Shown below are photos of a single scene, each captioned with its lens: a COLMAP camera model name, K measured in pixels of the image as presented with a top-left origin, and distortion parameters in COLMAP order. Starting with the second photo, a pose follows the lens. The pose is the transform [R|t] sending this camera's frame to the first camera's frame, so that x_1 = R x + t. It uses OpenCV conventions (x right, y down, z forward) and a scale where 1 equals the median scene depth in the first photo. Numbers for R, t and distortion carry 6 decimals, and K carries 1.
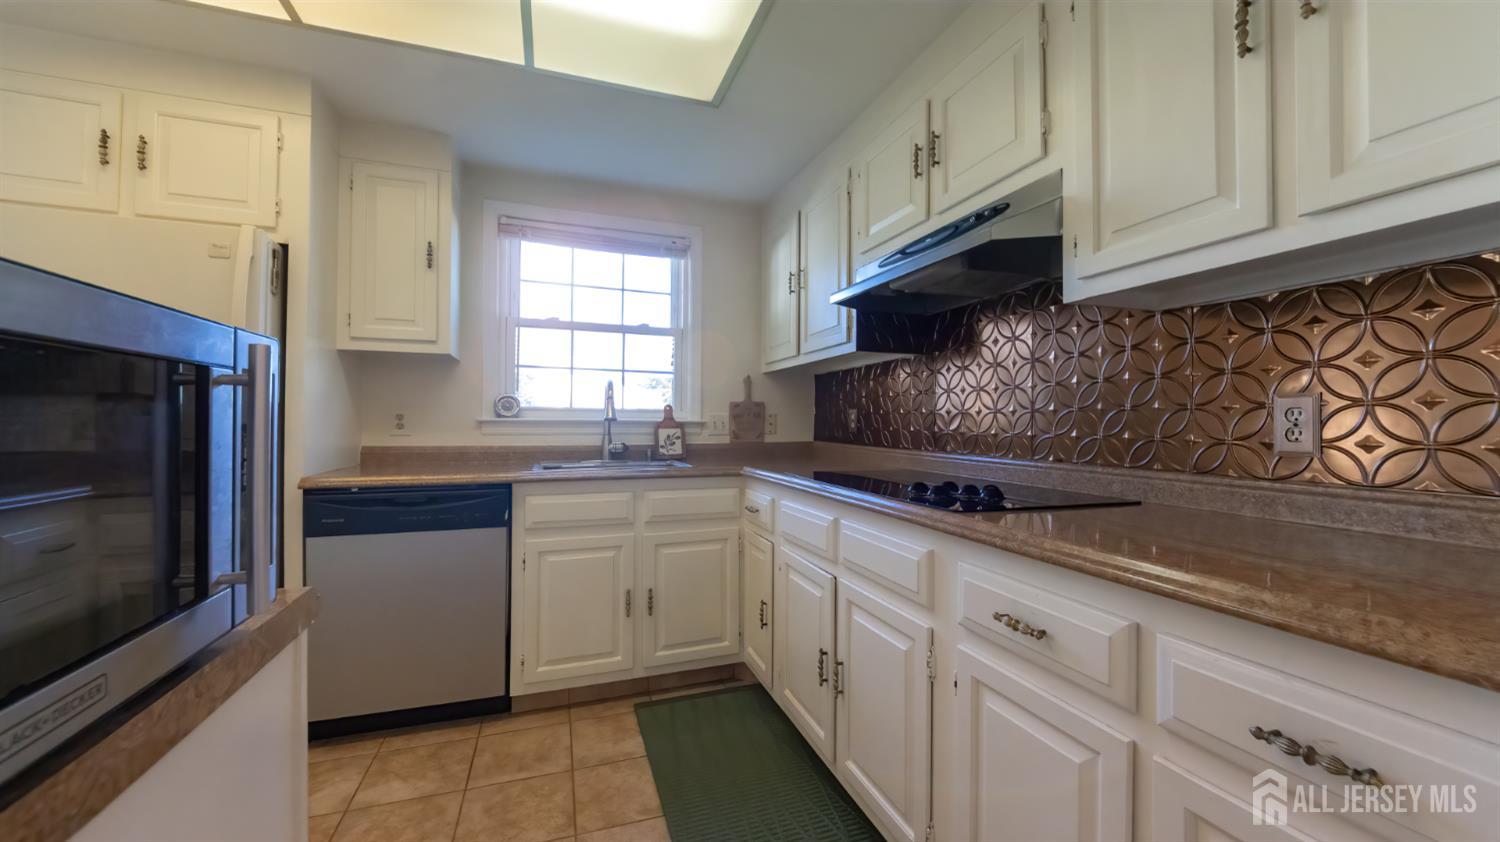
lens RADIAL K [[609.6, 0, 747.9], [0, 609.6, 423.1], [0, 0, 1]] dist [0.002097, -0.001071]
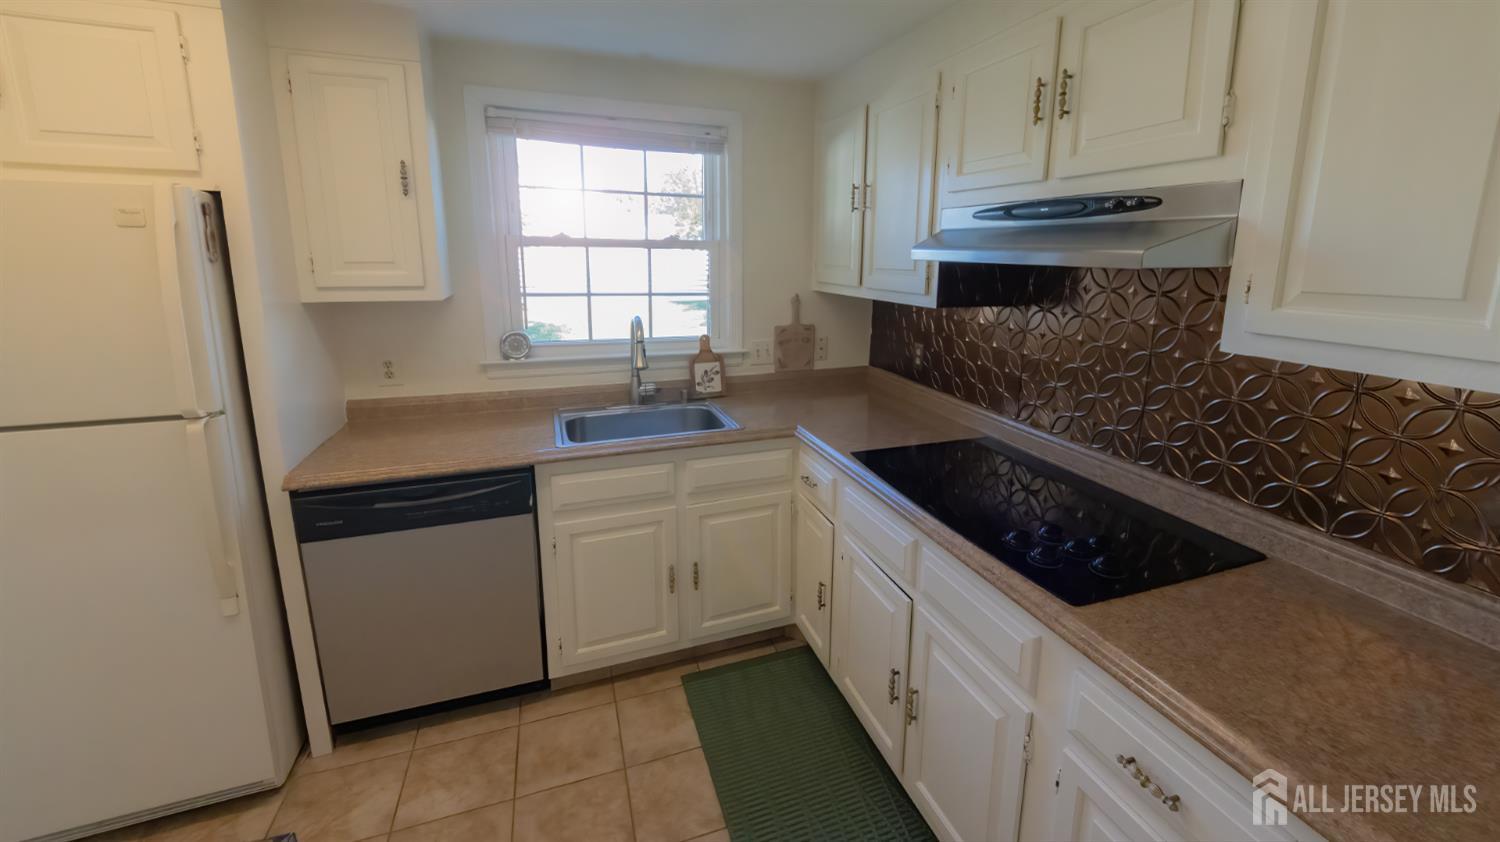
lens RADIAL K [[668.2, 0, 796.6], [0, 668.2, 394.8], [0, 0, 1]] dist [-0.000506, 0.000061]
pose [[0.999102, -0.000038, 0.042378, -0.055973], [-0.009123, 0.976359, 0.215962, -0.205422], [-0.041384, -0.216155, 0.975482, 0.083350]]
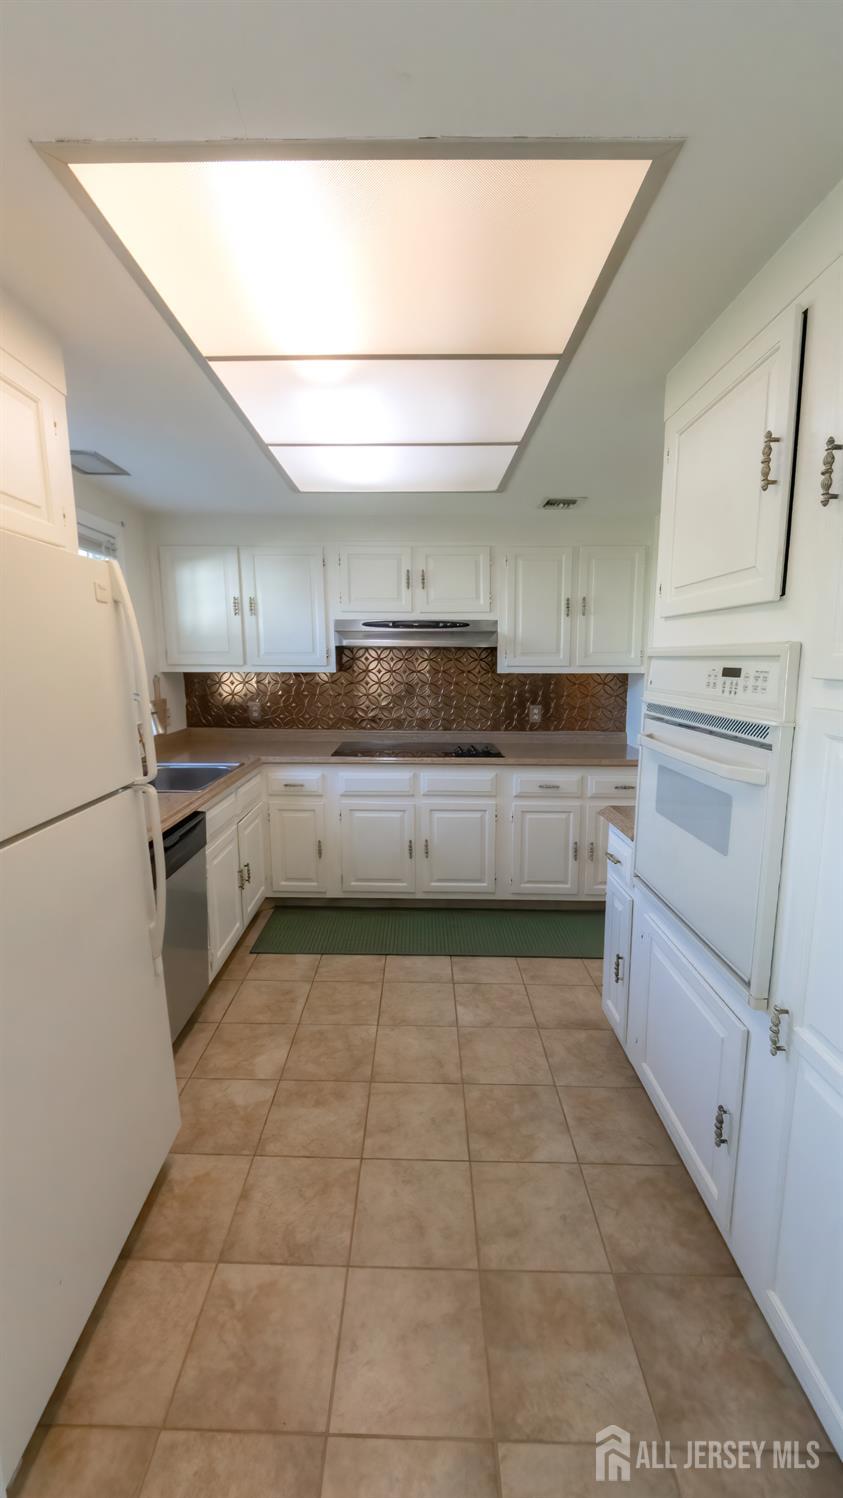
lens RADIAL K [[608.8, 0, 429.2], [0, 608.8, 745.1], [0, 0, 1]] dist [0.002097, -0.001071]
pose [[0.301193, -0.138957, 0.943384, -1.300007], [-0.007978, 0.988924, 0.148211, -0.171470], [-0.953530, -0.052166, 0.296749, 0.303526]]
